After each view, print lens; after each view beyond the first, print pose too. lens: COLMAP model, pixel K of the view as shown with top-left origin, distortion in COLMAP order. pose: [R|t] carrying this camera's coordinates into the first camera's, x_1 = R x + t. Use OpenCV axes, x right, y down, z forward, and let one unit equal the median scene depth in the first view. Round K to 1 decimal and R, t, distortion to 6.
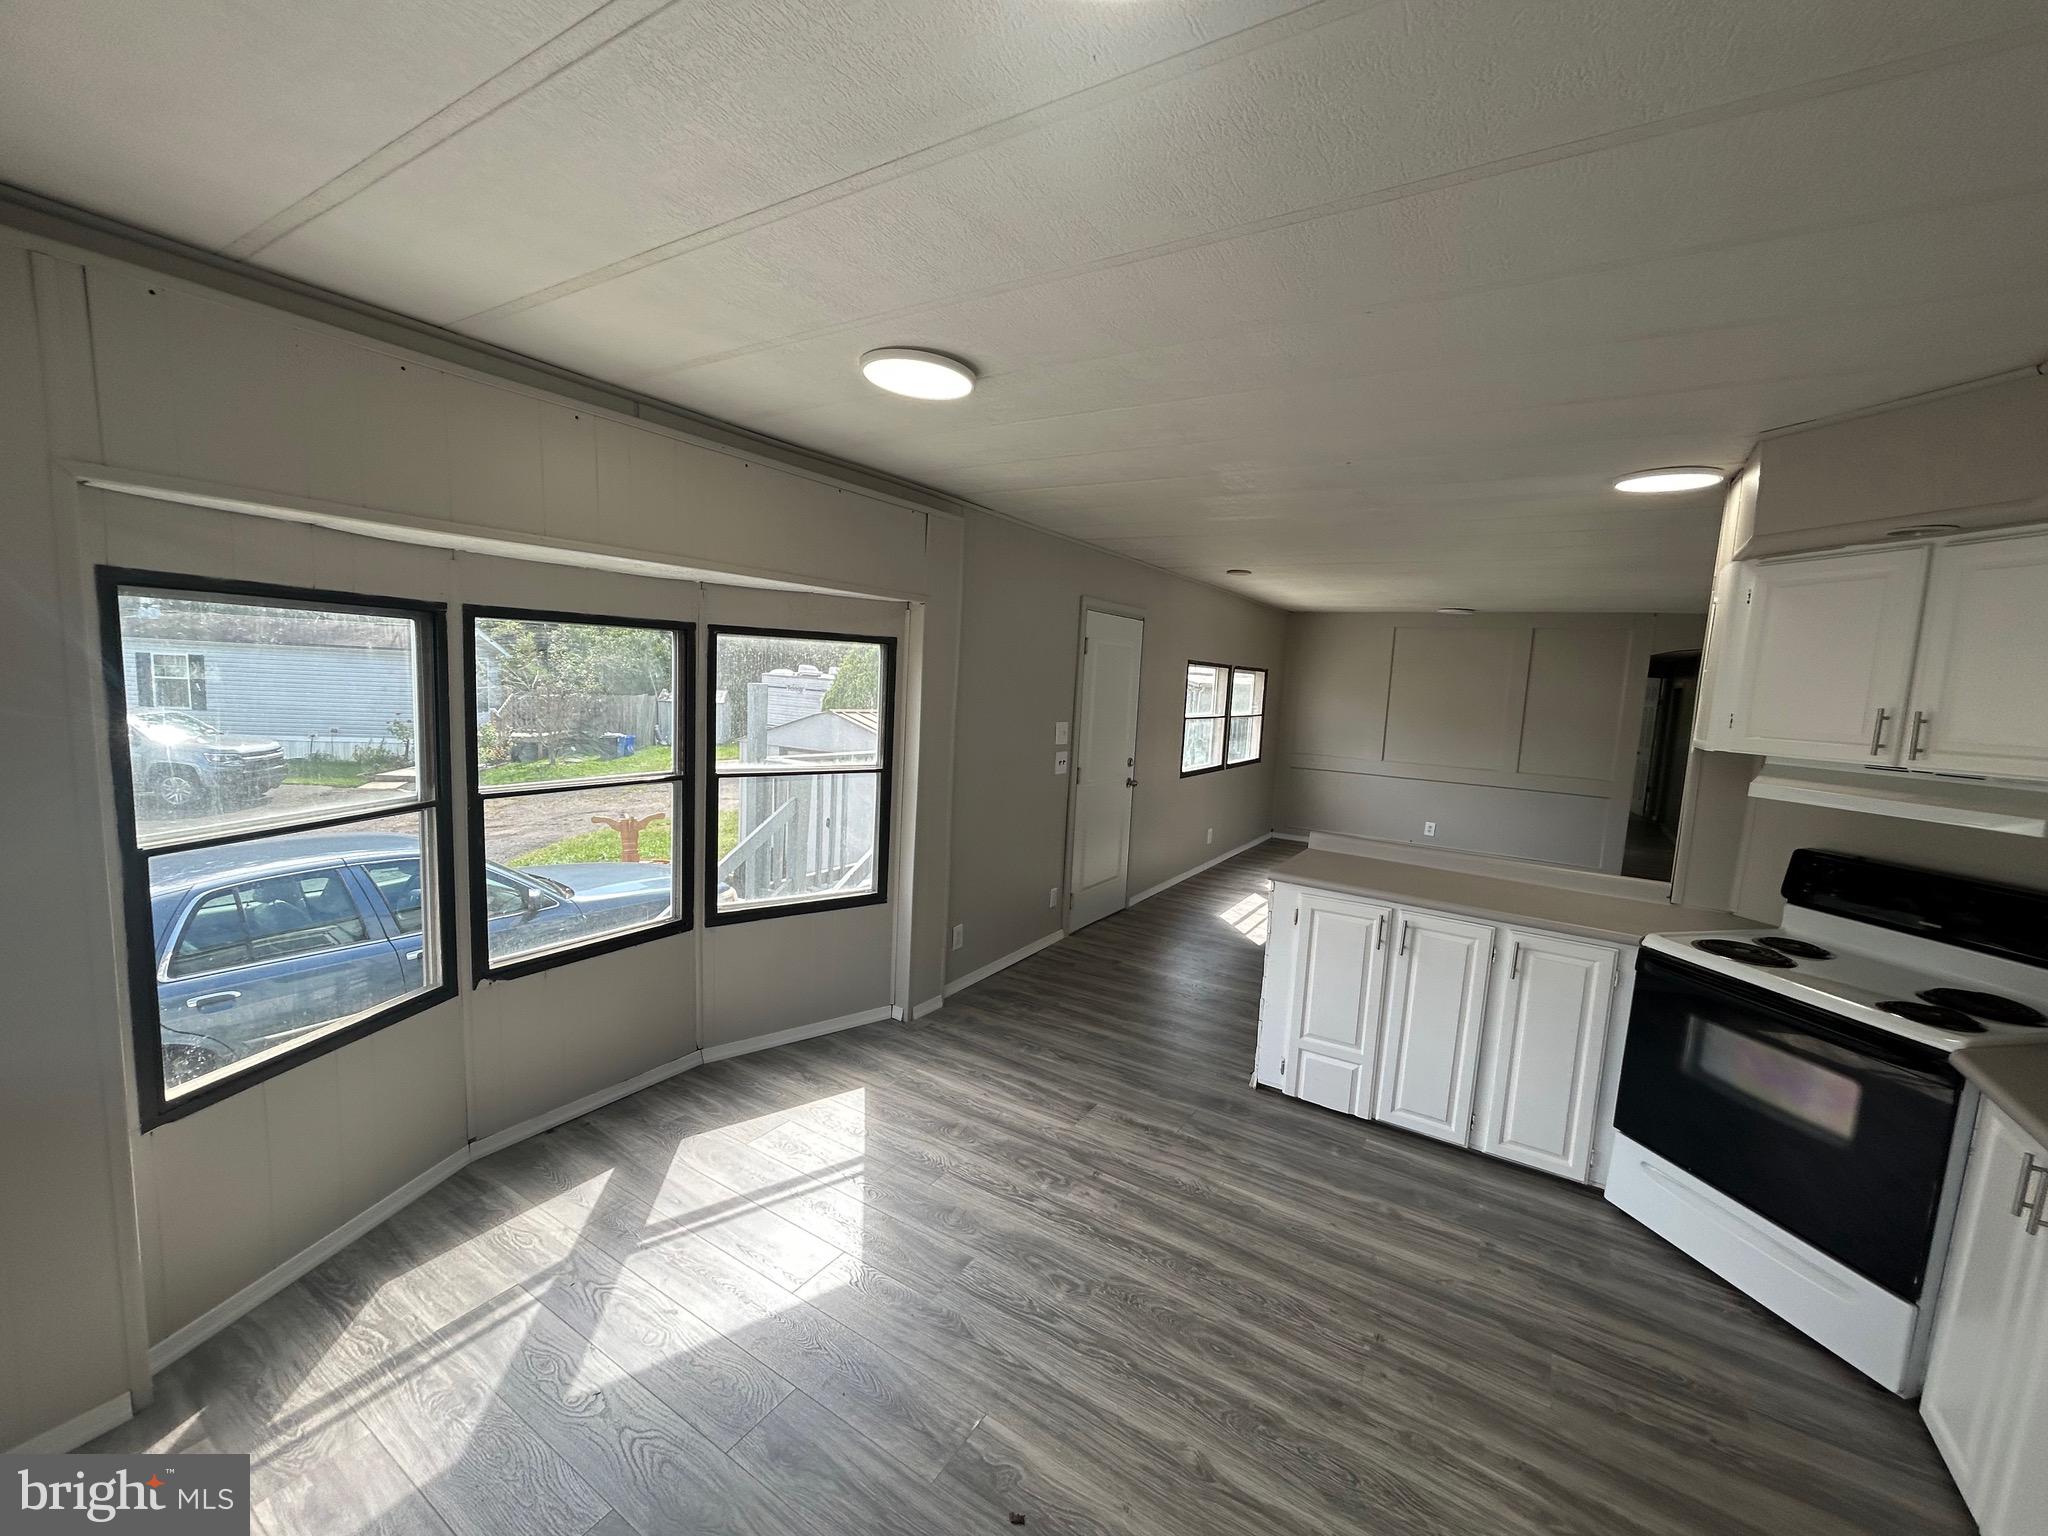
lens RADIAL K [[827.3, 0, 1022.8], [0, 827.3, 768.4], [0, 0, 1]] dist [-0.002121, 0.001680]
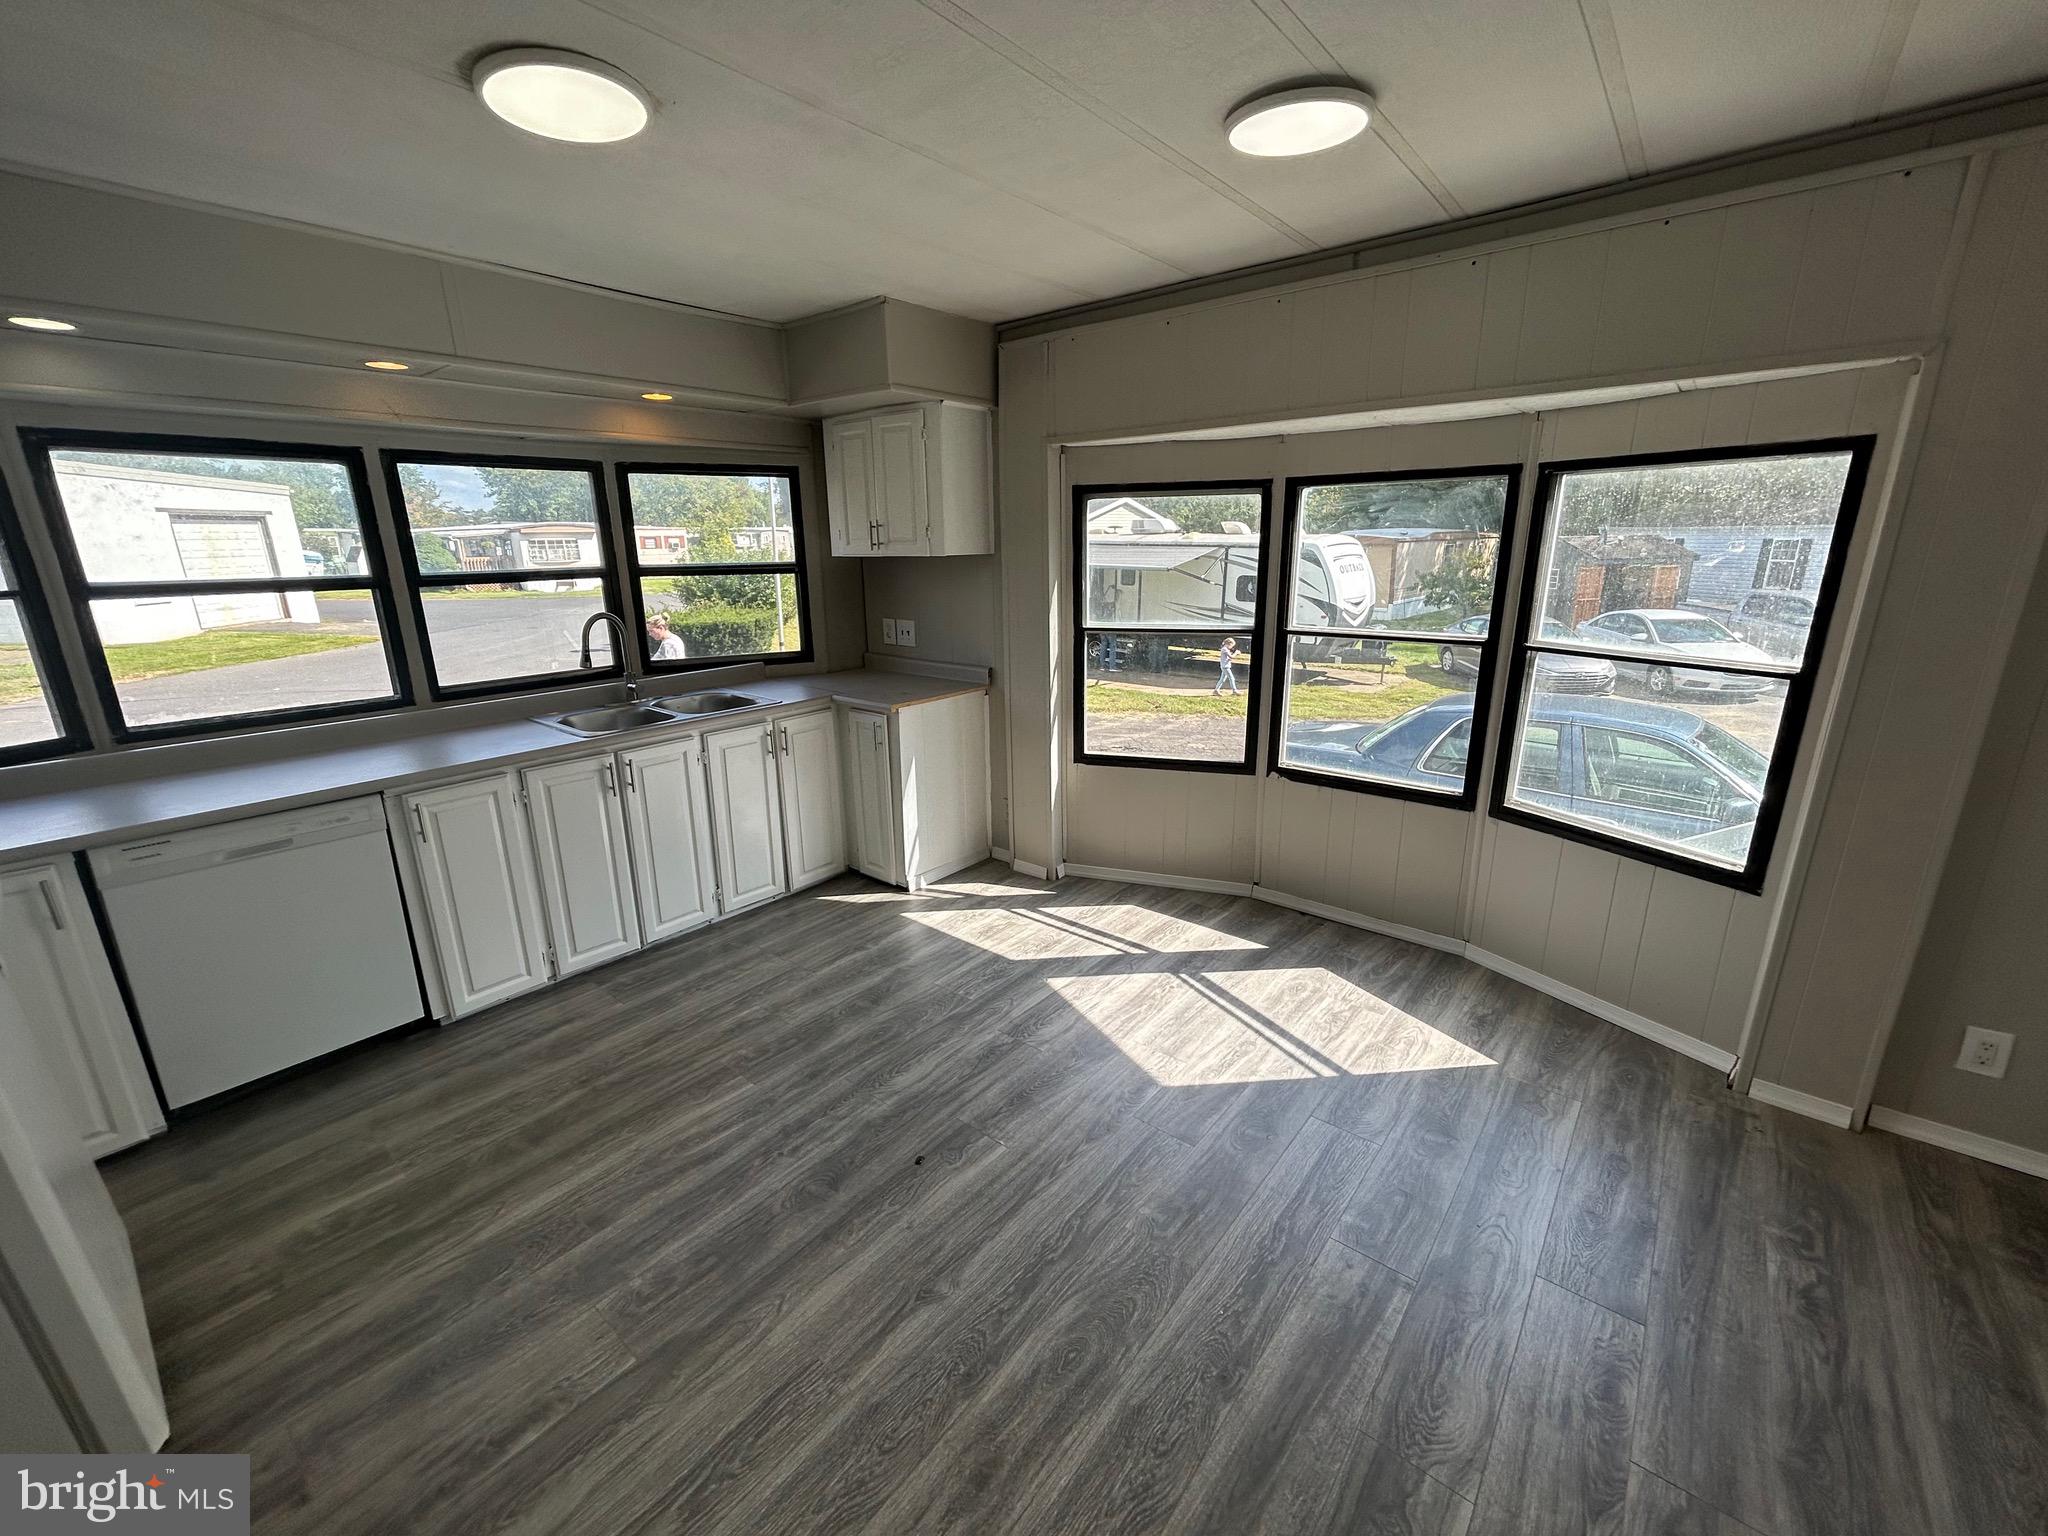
lens RADIAL K [[827.3, 0, 1023.7], [0, 827.3, 768.6], [0, 0, 1]] dist [-0.002121, 0.001680]
pose [[-0.124138, 0.227246, -0.965893, 0.744667], [-0.103517, 0.965145, 0.240375, -0.029764], [0.986851, 0.129826, -0.096288, 0.804065]]
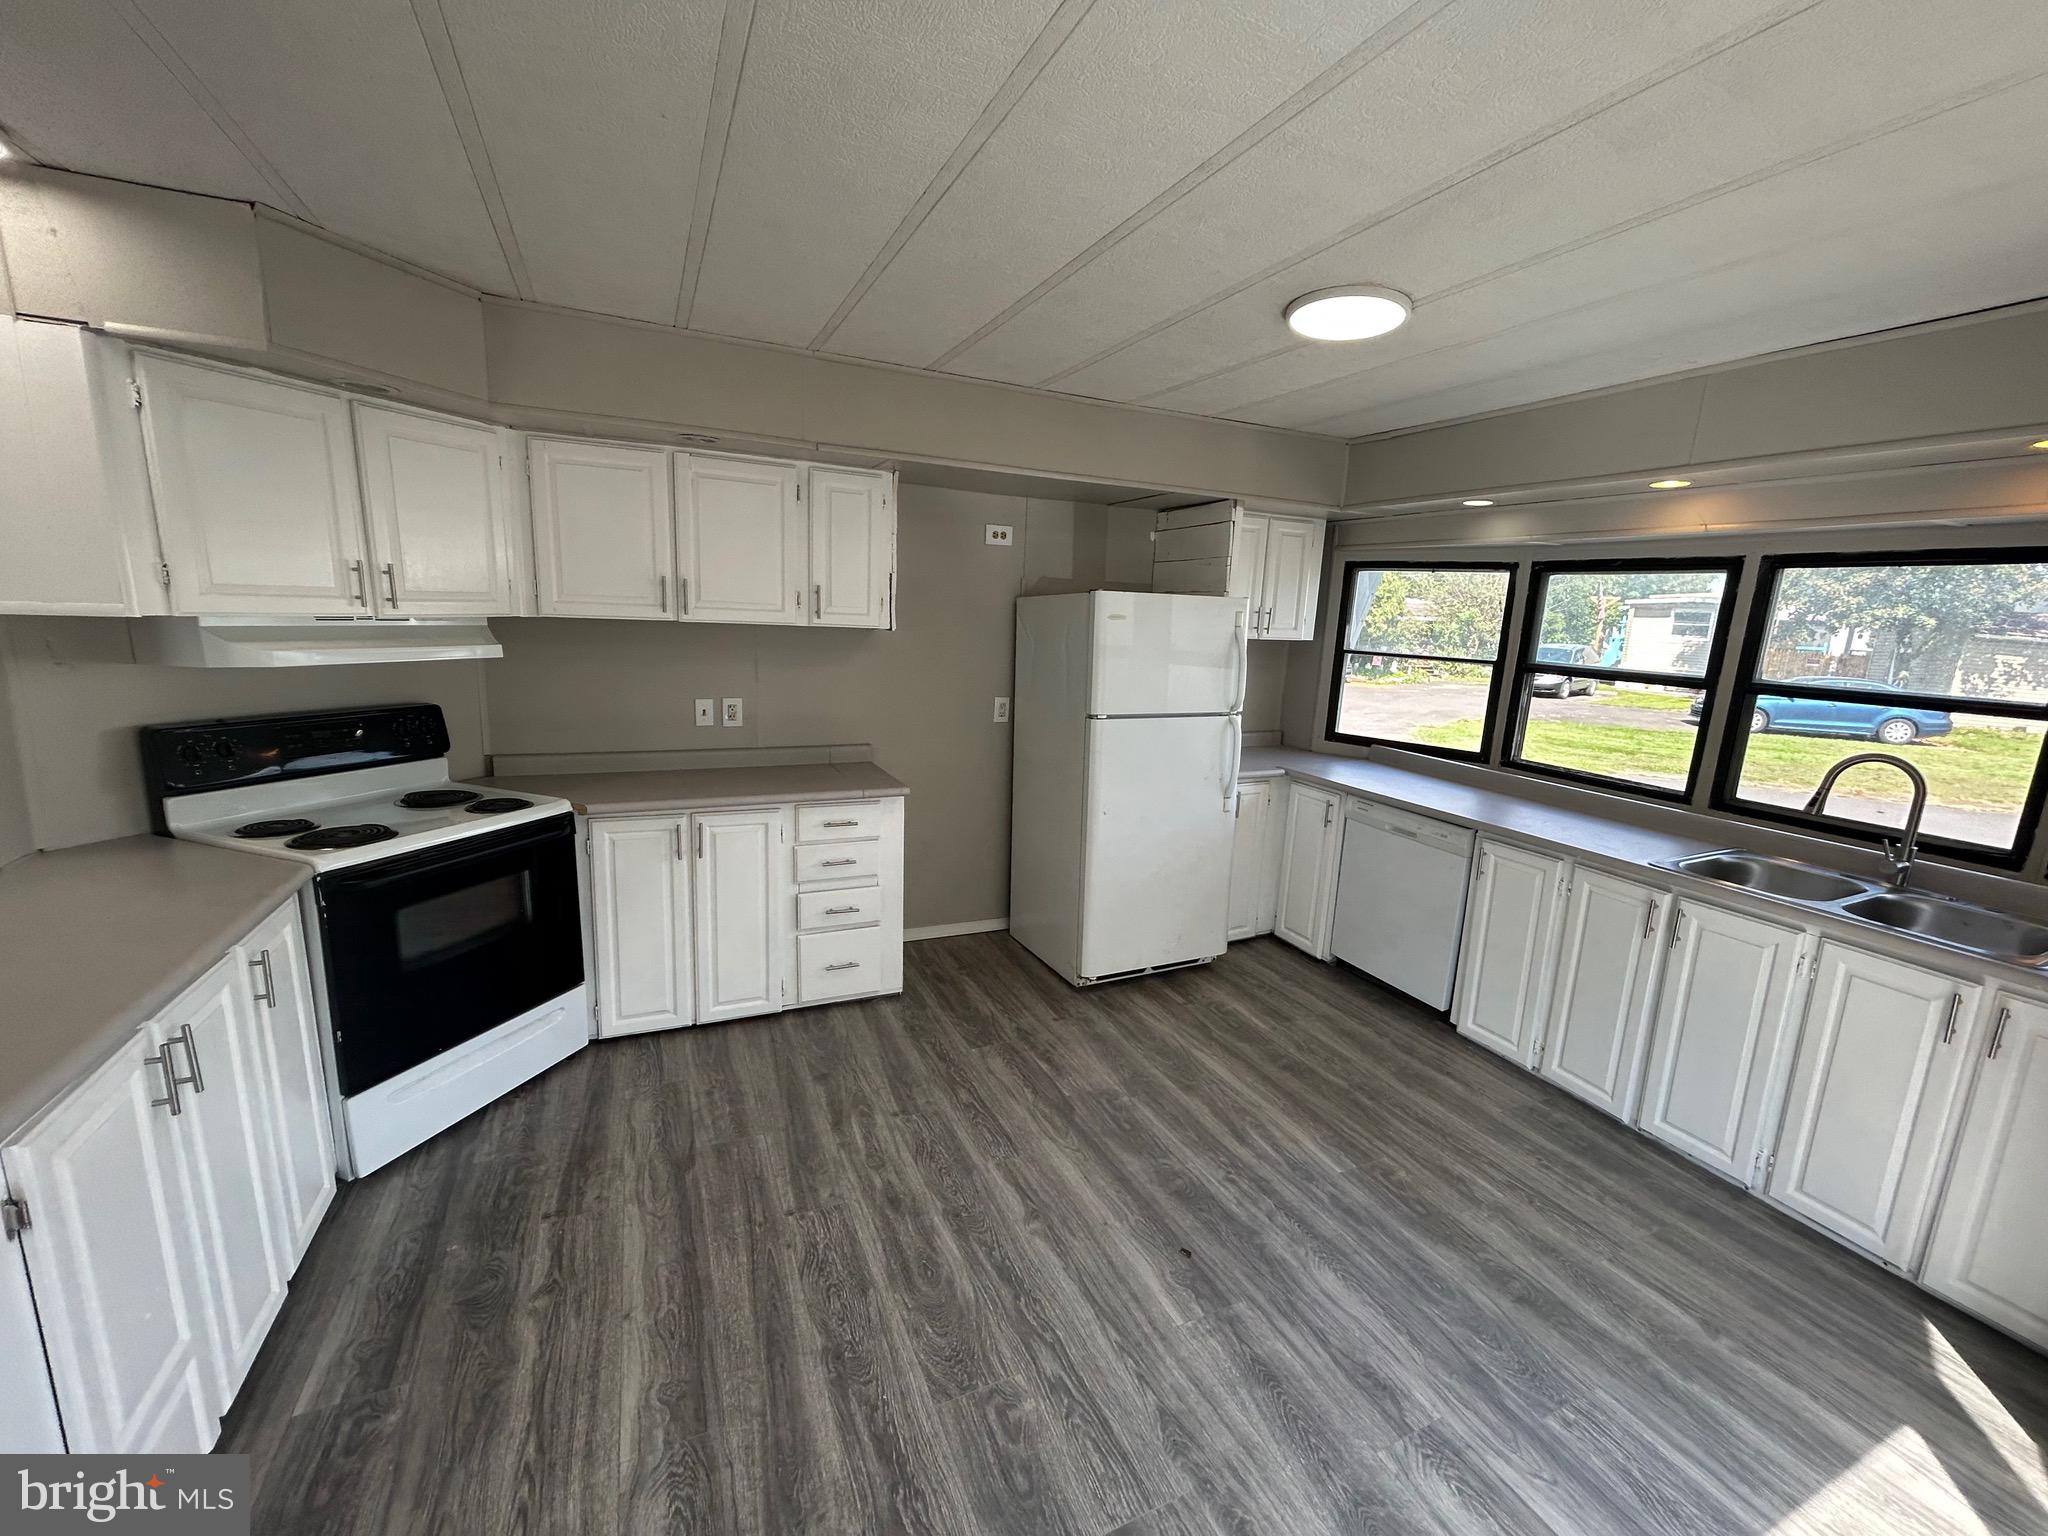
lens RADIAL K [[827.3, 0, 1024.2], [0, 827.3, 767.9], [0, 0, 1]] dist [-0.002121, 0.001680]
pose [[-0.839074, -0.183709, 0.512061, -0.213030], [-0.021560, 0.951747, 0.306124, -0.147146], [-0.543590, 0.245821, -0.802547, 1.328825]]
